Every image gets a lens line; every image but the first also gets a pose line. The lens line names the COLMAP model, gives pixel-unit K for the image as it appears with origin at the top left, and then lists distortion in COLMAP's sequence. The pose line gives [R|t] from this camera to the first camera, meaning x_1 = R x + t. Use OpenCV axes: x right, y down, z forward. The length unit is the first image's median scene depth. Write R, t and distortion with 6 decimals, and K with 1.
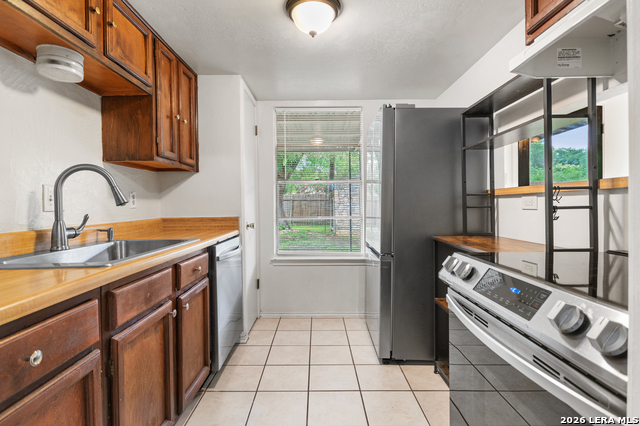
lens RADIAL K [[318.1, 0, 321.2], [0, 318.1, 207.1], [0, 0, 1]] dist [0.011049, -0.005118]
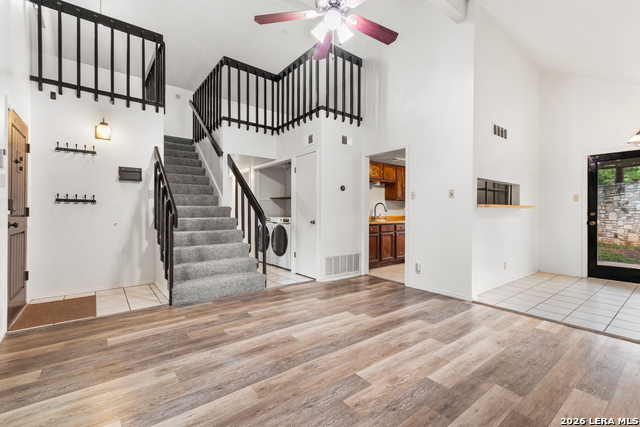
lens RADIAL K [[284.3, 0, 319.6], [0, 284.3, 214.2], [0, 0, 1]] dist [0.010282, 0.000326]
pose [[0.618114, 0.011230, -0.786008, 1.535876], [-0.015242, 0.999881, 0.002300, 0.027843], [0.785941, 0.010559, 0.618212, -1.746932]]
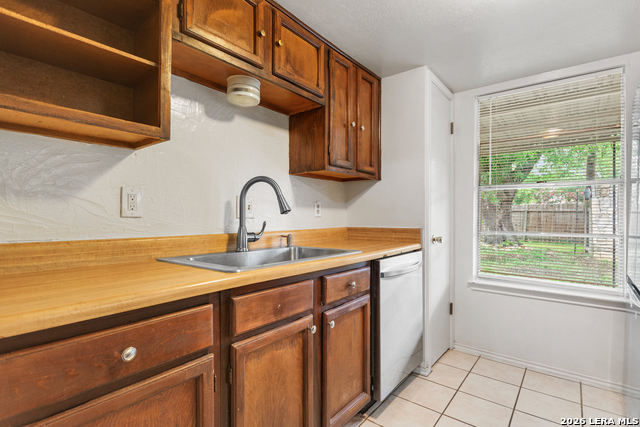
lens RADIAL K [[318.1, 0, 322.5], [0, 318.1, 216.3], [0, 0, 1]] dist [0.011049, -0.005118]
pose [[0.784389, 0.011557, -0.620162, 0.096600], [-0.015335, 0.999882, -0.000763, 0.001981], [0.620080, 0.010109, 0.784473, 0.203403]]
